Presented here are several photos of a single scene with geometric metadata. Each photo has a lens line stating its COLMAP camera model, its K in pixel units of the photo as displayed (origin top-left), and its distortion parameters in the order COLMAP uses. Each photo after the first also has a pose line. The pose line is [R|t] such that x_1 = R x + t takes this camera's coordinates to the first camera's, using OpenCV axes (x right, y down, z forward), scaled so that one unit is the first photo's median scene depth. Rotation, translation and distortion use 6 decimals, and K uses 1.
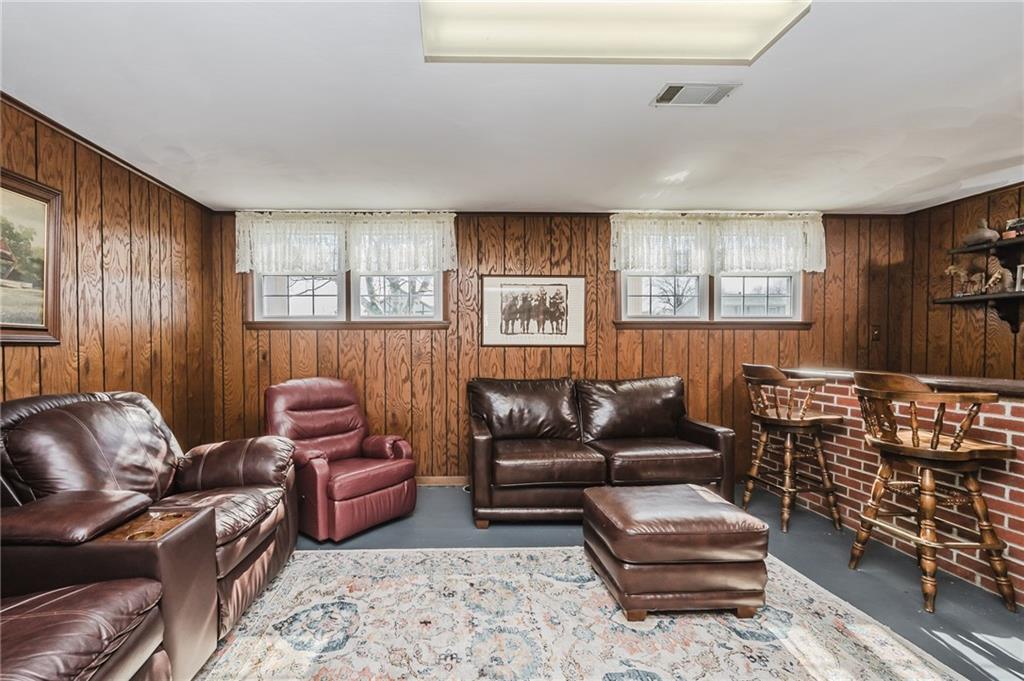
lens RADIAL K [[434.8, 0, 454.9], [0, 434.8, 352.0], [0, 0, 1]] dist [-0.000849, -0.000143]
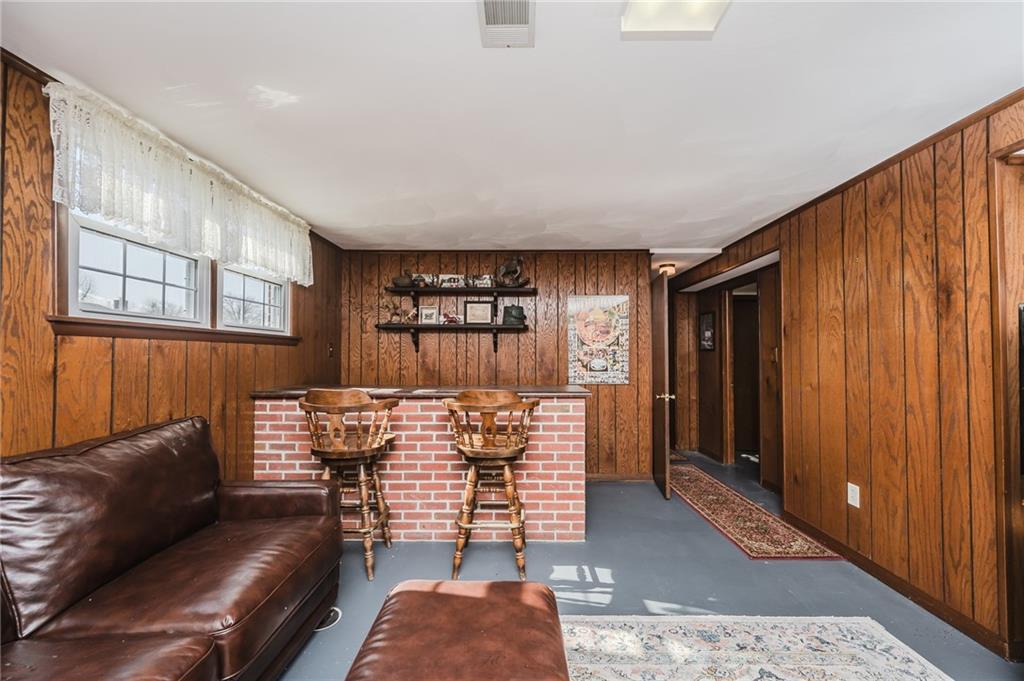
lens RADIAL K [[409.4, 0, 519.0], [0, 409.4, 343.4], [0, 0, 1]] dist [-0.002712, -0.000203]
pose [[0.030946, 0.031142, 0.999036, -0.042023], [0.022069, 0.999250, -0.031832, -0.017683], [-0.999277, 0.023032, 0.030235, 0.504185]]
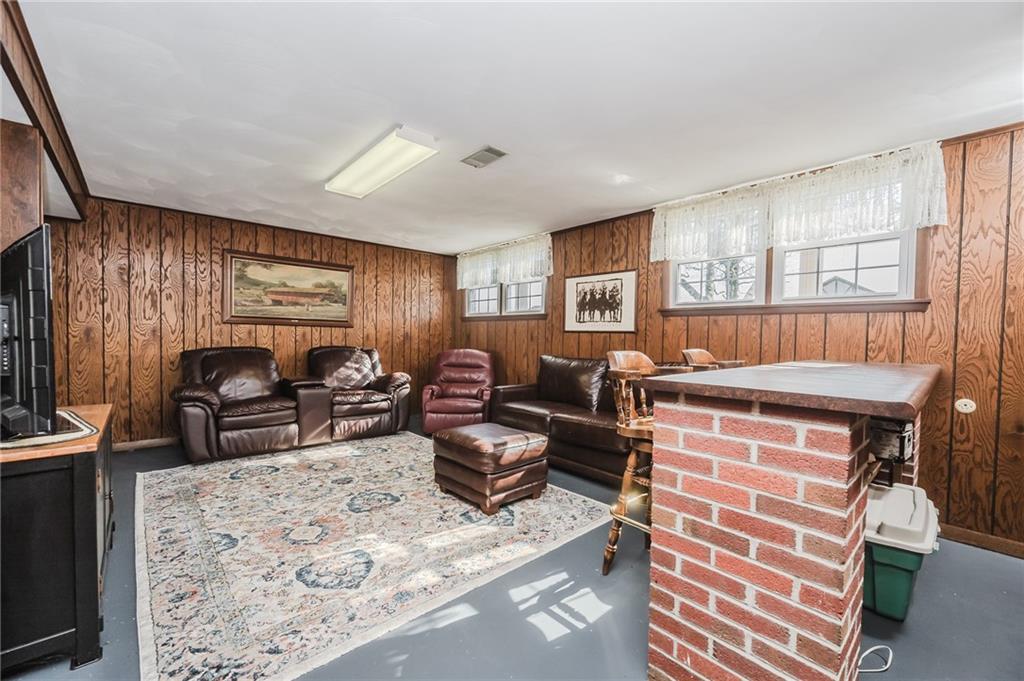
lens RADIAL K [[409.4, 0, 519.0], [0, 409.4, 343.4], [0, 0, 1]] dist [-0.002712, -0.000203]
pose [[0.663792, 0.026463, -0.747449, 0.886173], [-0.032421, 0.999453, 0.006593, 0.017136], [0.747214, 0.019856, 0.664287, 0.086830]]
